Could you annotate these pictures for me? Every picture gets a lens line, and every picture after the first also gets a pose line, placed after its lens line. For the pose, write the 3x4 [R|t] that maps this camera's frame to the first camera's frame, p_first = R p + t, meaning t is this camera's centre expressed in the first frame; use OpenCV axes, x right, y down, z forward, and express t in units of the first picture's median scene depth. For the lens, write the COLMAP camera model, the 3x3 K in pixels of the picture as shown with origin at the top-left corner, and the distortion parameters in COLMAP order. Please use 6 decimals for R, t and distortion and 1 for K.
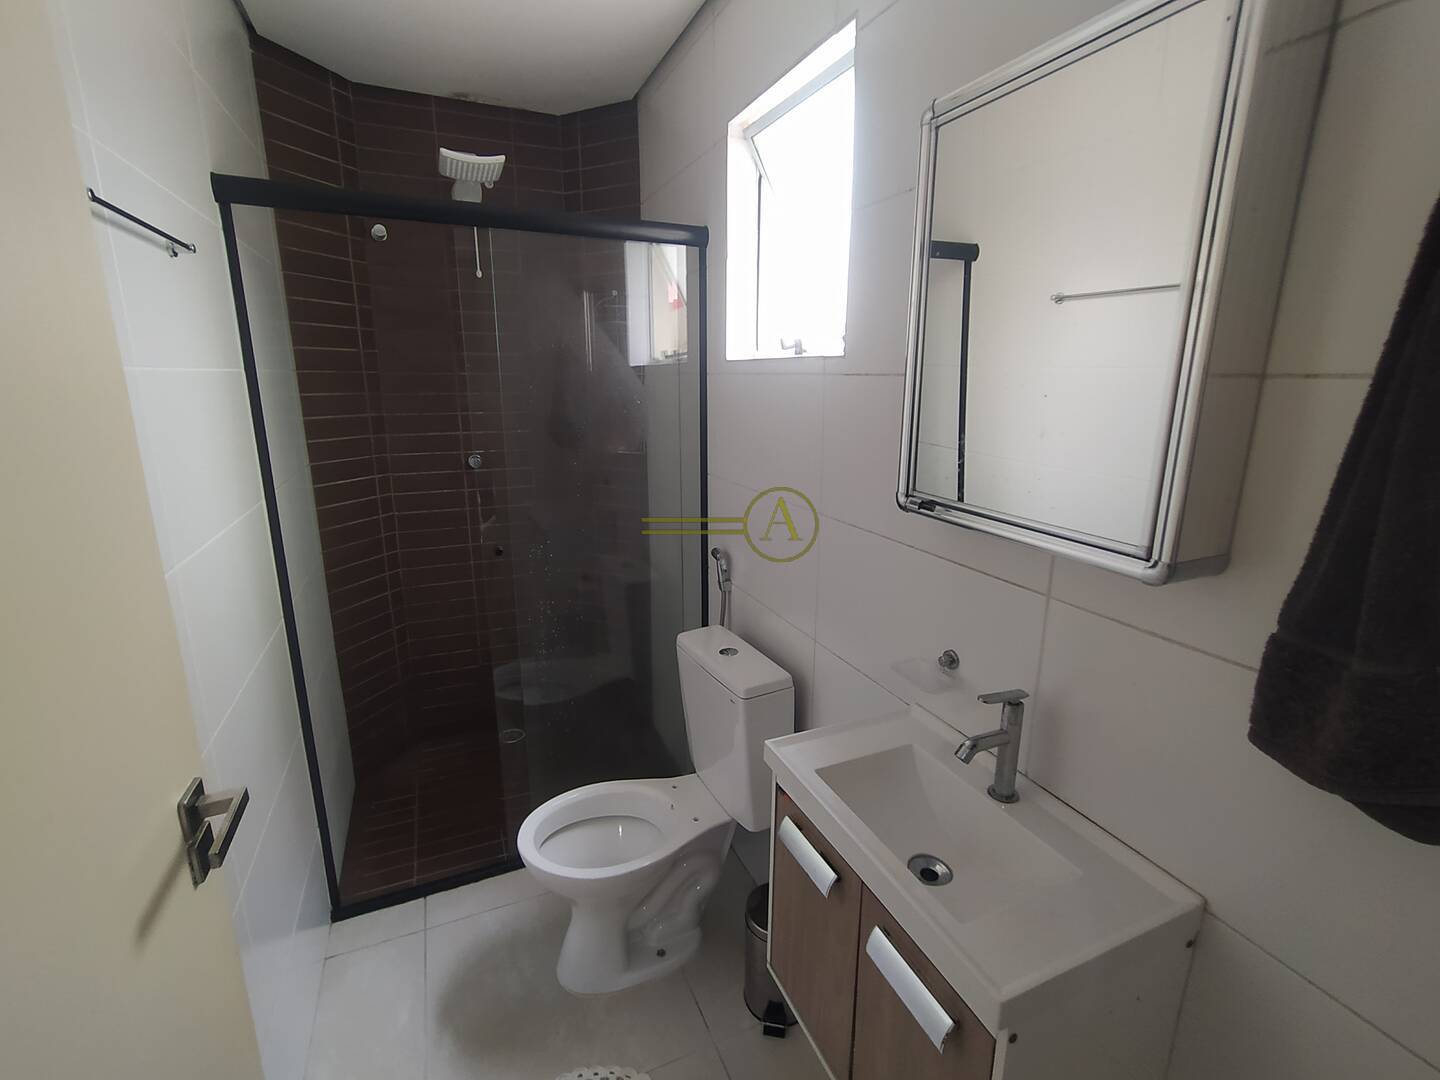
lens RADIAL K [[658.8, 0, 726.0], [0, 658.8, 538.8], [0, 0, 1]] dist [-0.007839, 0.003783]
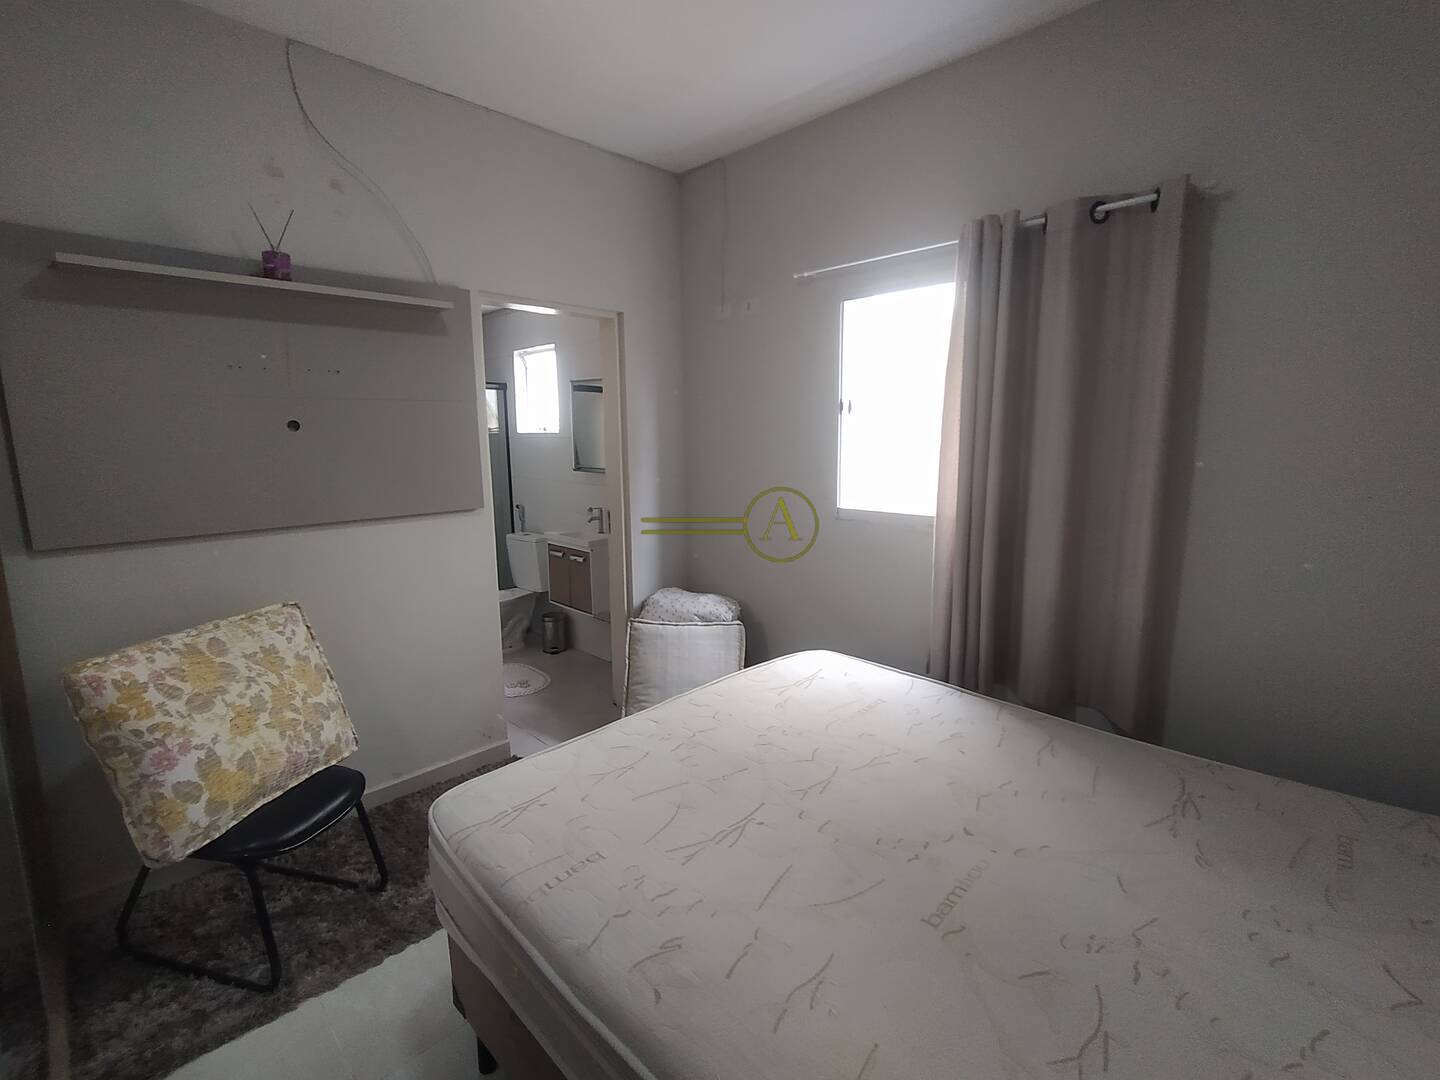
lens RADIAL K [[658.8, 0, 722.3], [0, 658.8, 535.5], [0, 0, 1]] dist [-0.007839, 0.003783]
pose [[0.932843, -0.064500, 0.354463, -0.205808], [0.098959, 0.991875, -0.079943, 0.458787], [-0.346427, 0.109652, 0.931646, -1.811875]]
